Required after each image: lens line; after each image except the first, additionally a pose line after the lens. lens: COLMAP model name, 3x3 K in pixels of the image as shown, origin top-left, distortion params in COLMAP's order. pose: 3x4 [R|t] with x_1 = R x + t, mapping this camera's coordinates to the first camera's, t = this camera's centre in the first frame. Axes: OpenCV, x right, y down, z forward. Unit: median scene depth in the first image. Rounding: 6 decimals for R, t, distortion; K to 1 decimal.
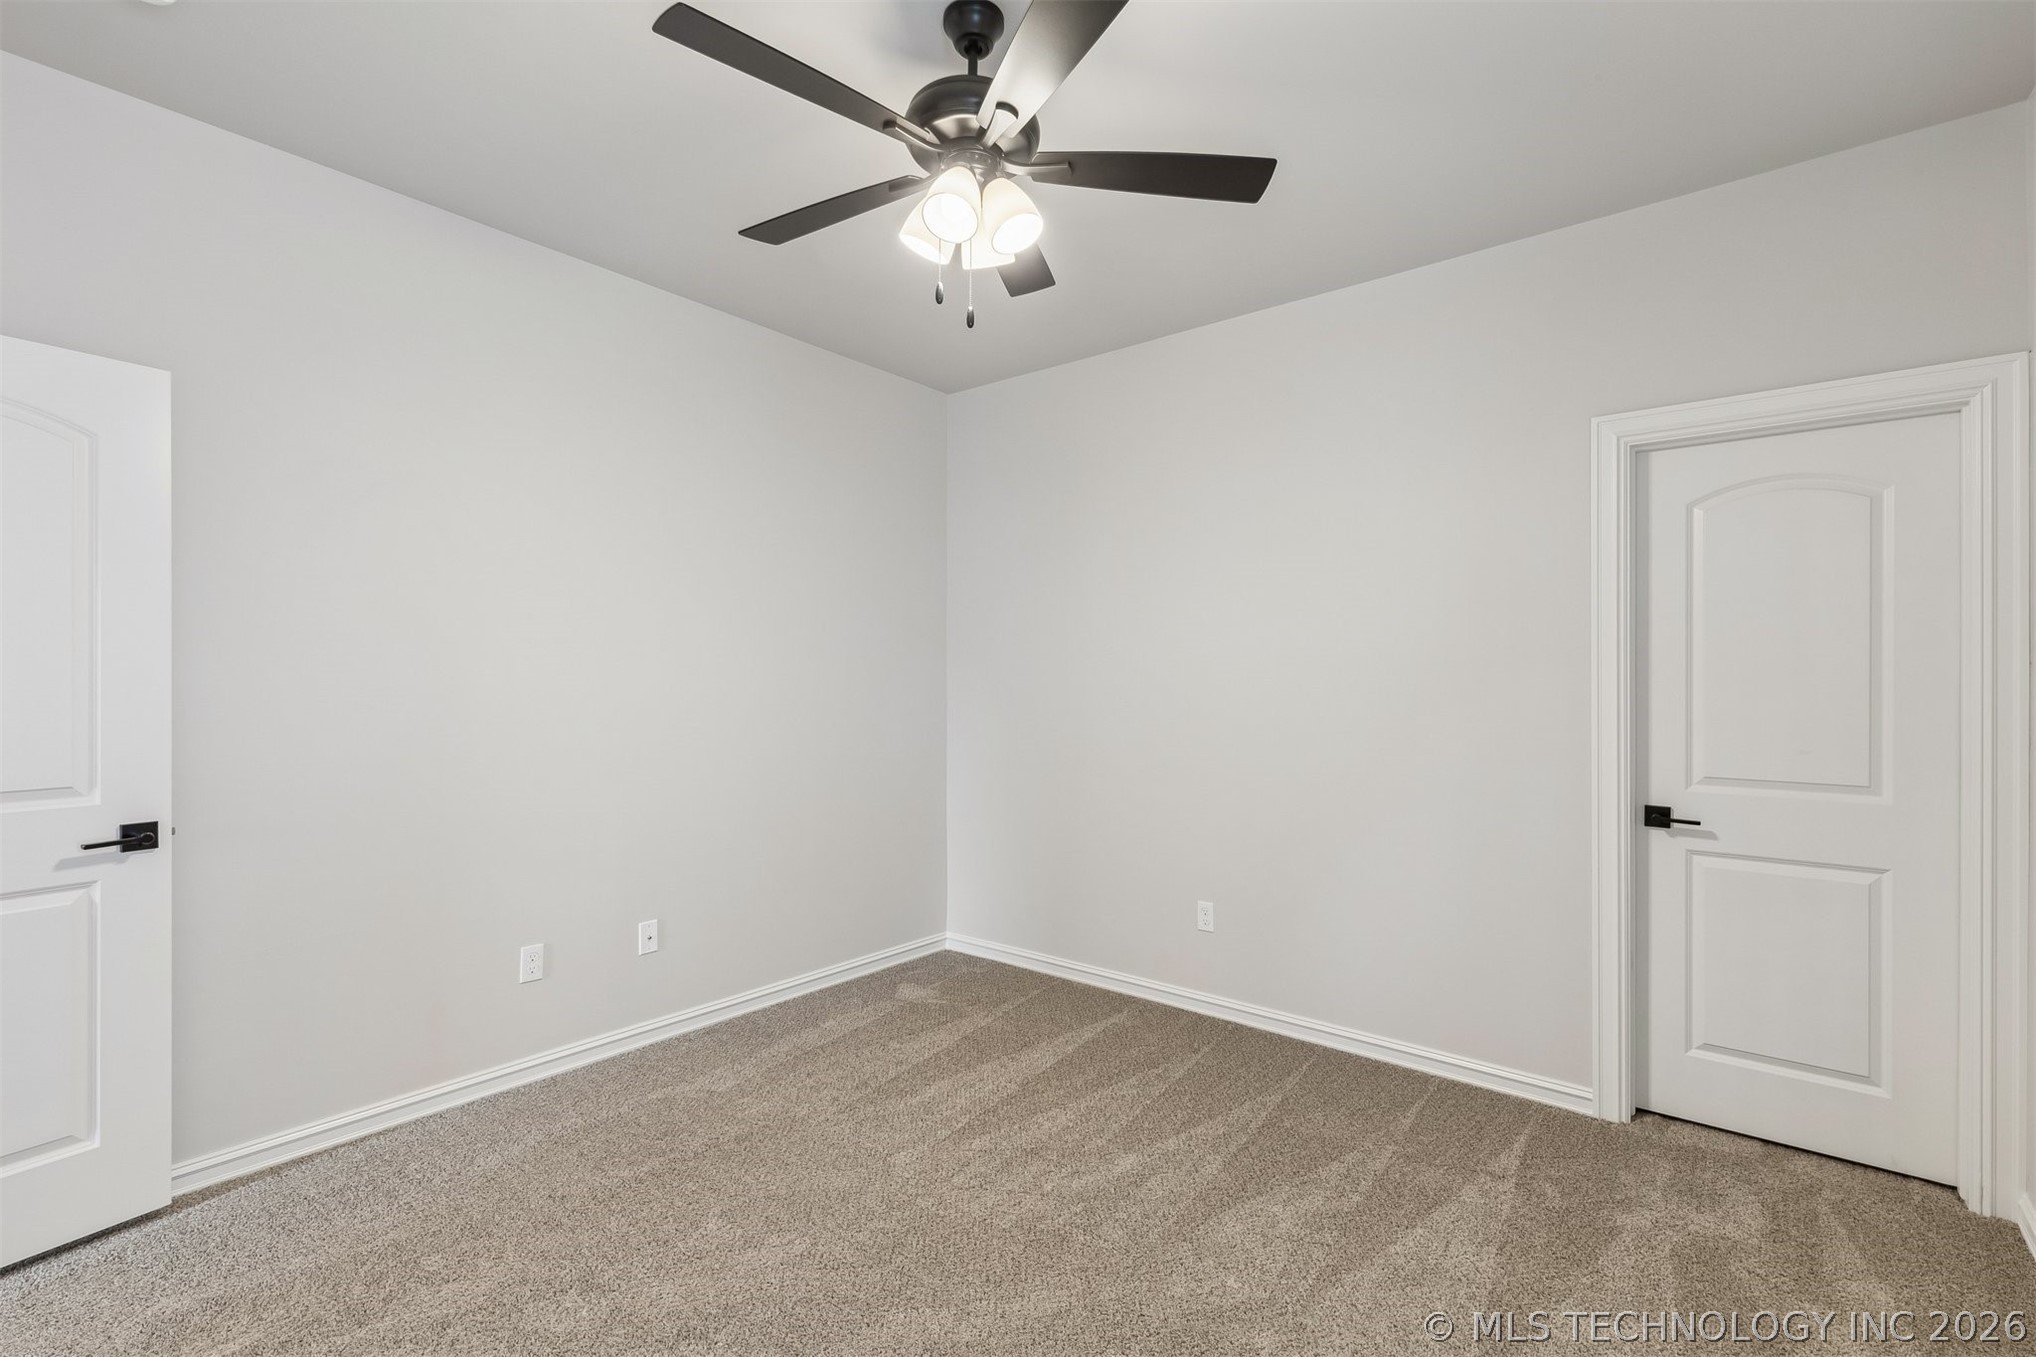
lens RADIAL K [[916.2, 0, 1018.0], [0, 916.2, 678.5], [0, 0, 1]] dist [0.000704, 0.000054]
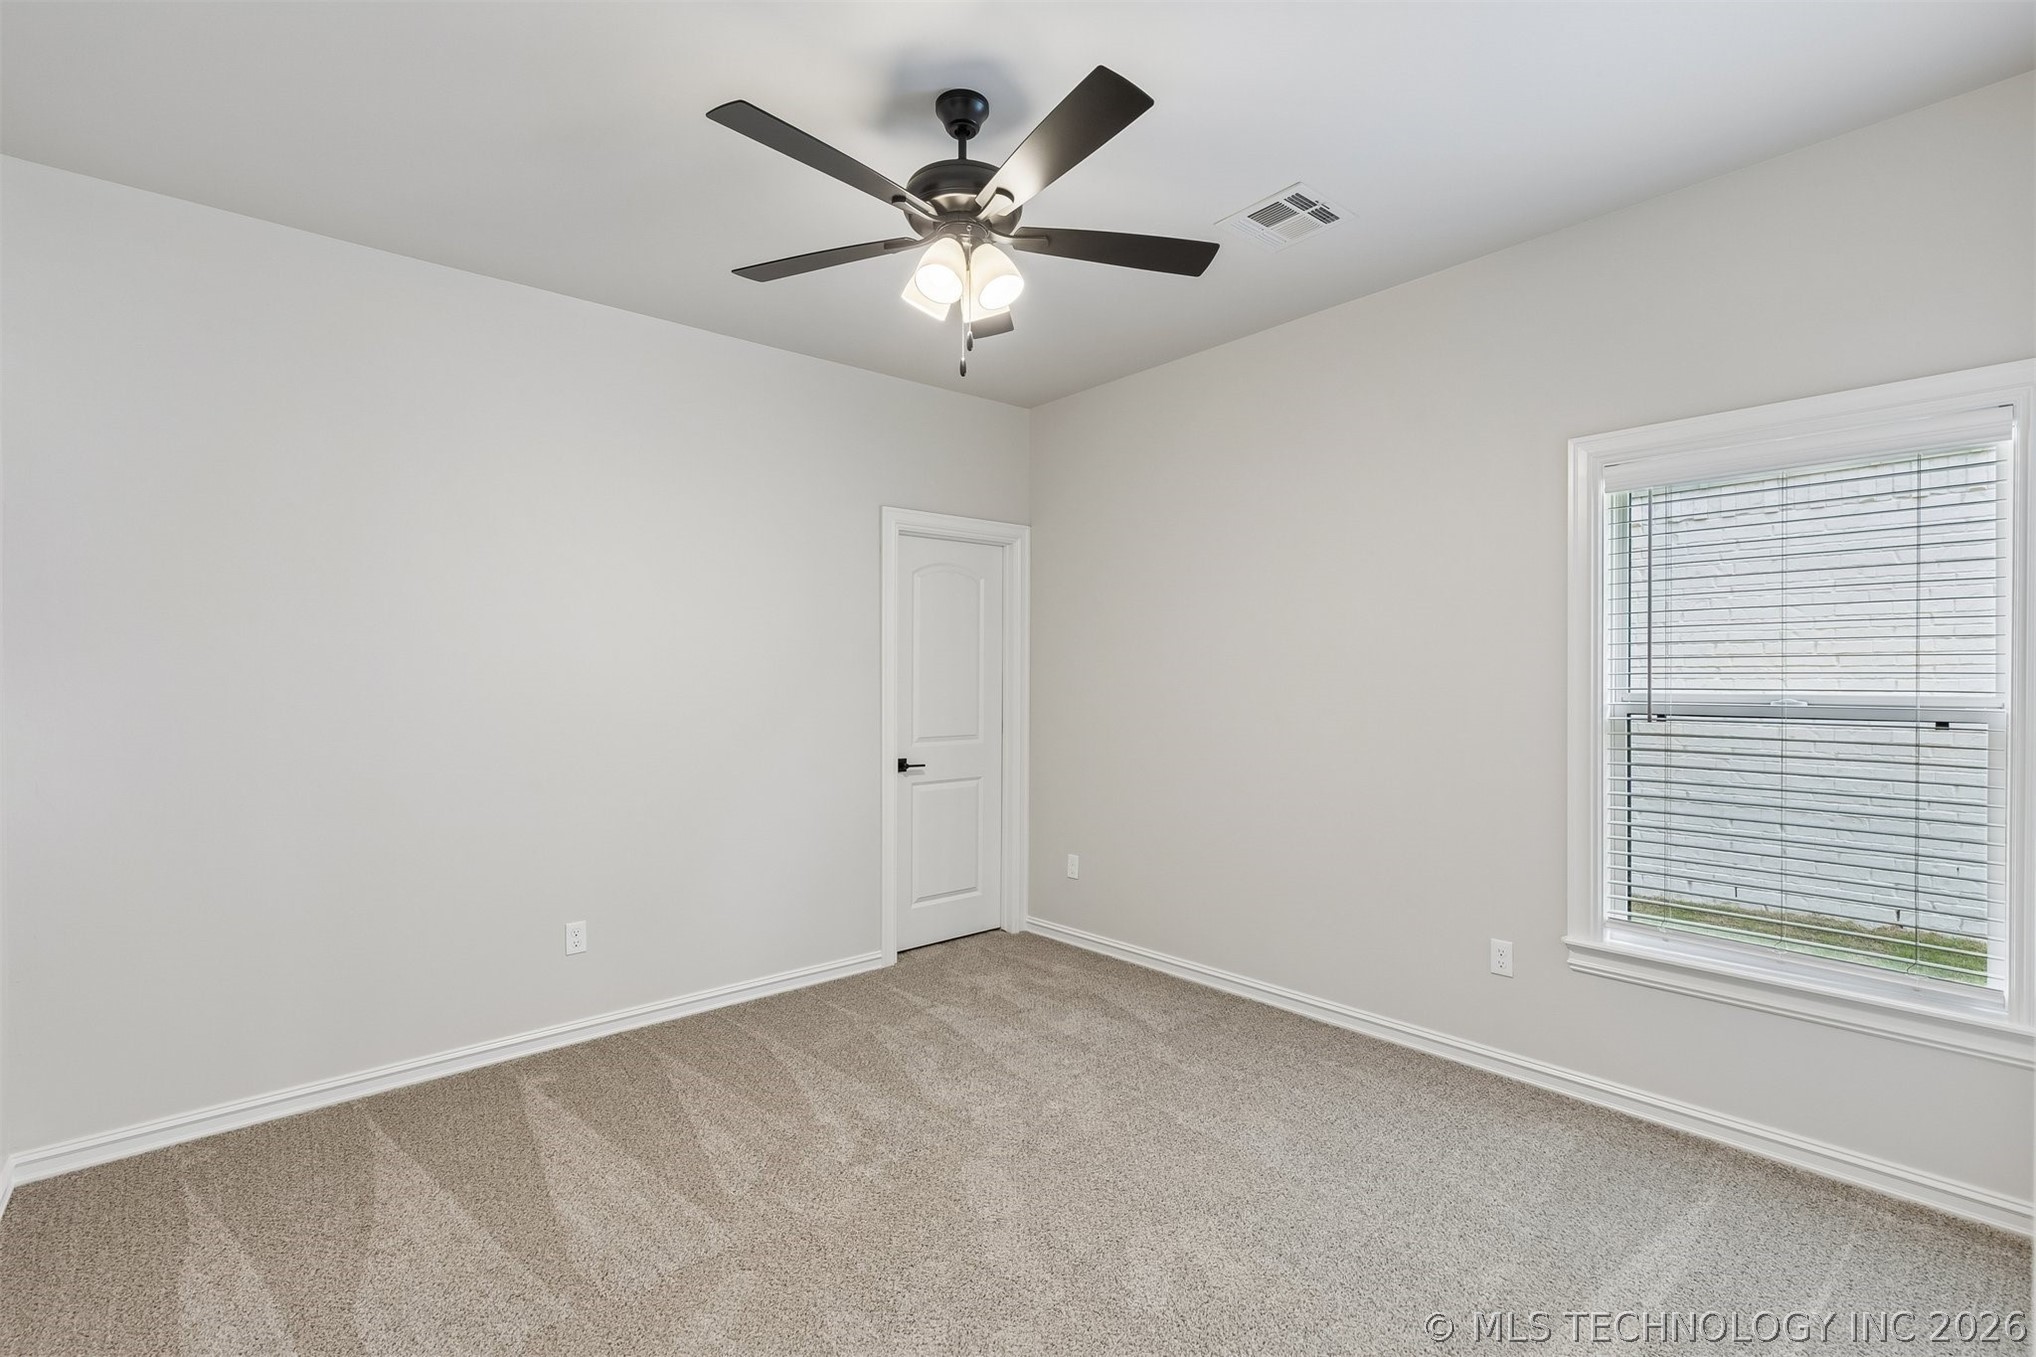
lens RADIAL K [[914.1, 0, 1027.7], [0, 914.1, 686.3], [0, 0, 1]] dist [0.000670, -0.000044]
pose [[0.163582, -0.013457, 0.986438, -0.846614], [0.005389, 0.999904, 0.012747, -0.005611], [-0.986515, 0.003230, 0.163638, 0.534834]]
